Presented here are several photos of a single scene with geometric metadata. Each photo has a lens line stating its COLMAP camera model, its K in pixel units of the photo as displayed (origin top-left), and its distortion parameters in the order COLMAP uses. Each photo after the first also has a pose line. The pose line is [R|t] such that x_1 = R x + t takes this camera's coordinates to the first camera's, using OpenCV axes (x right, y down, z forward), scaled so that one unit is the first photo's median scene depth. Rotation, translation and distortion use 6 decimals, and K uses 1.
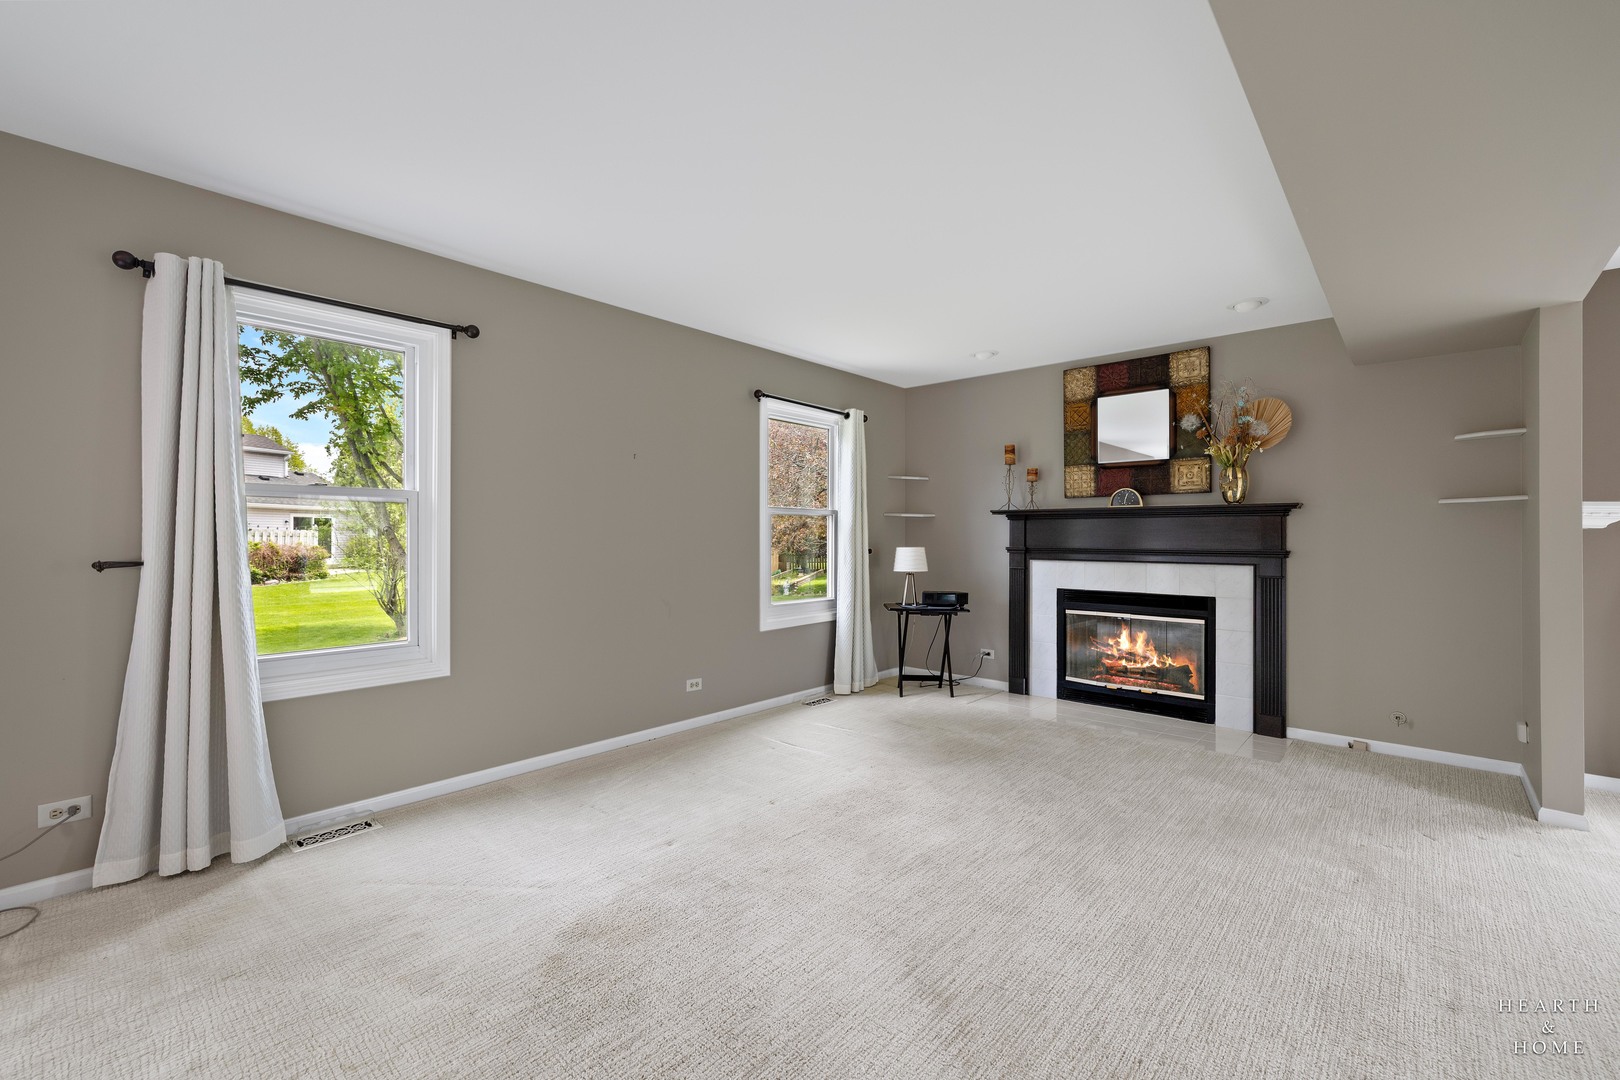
lens RADIAL K [[692.2, 0, 810.0], [0, 692.2, 540.0], [0, 0, 1]] dist [-0.000092, 0.000052]
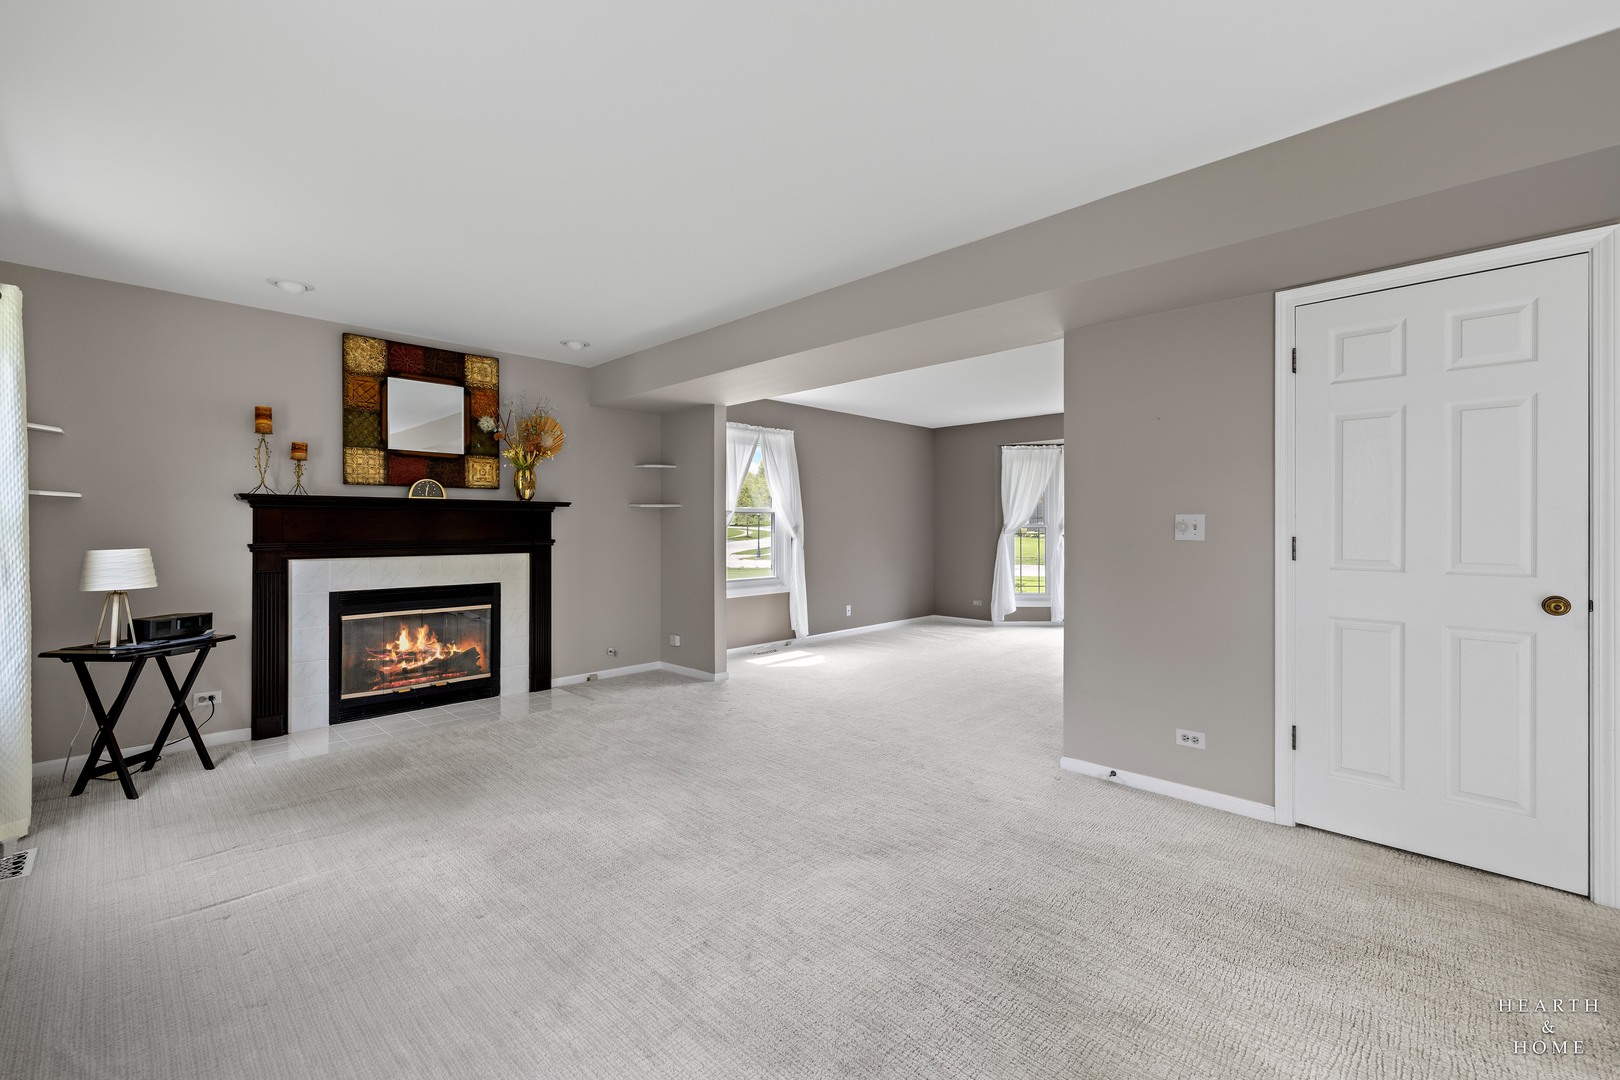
lens RADIAL K [[658.7, 0, 851.1], [0, 658.7, 531.9], [0, 0, 1]] dist [-0.029999, -0.000074]
pose [[-0.007602, -0.007889, 0.999940, -0.458094], [0.010003, 0.999918, 0.007965, -0.002333], [-0.999921, 0.010063, -0.007522, 0.417217]]
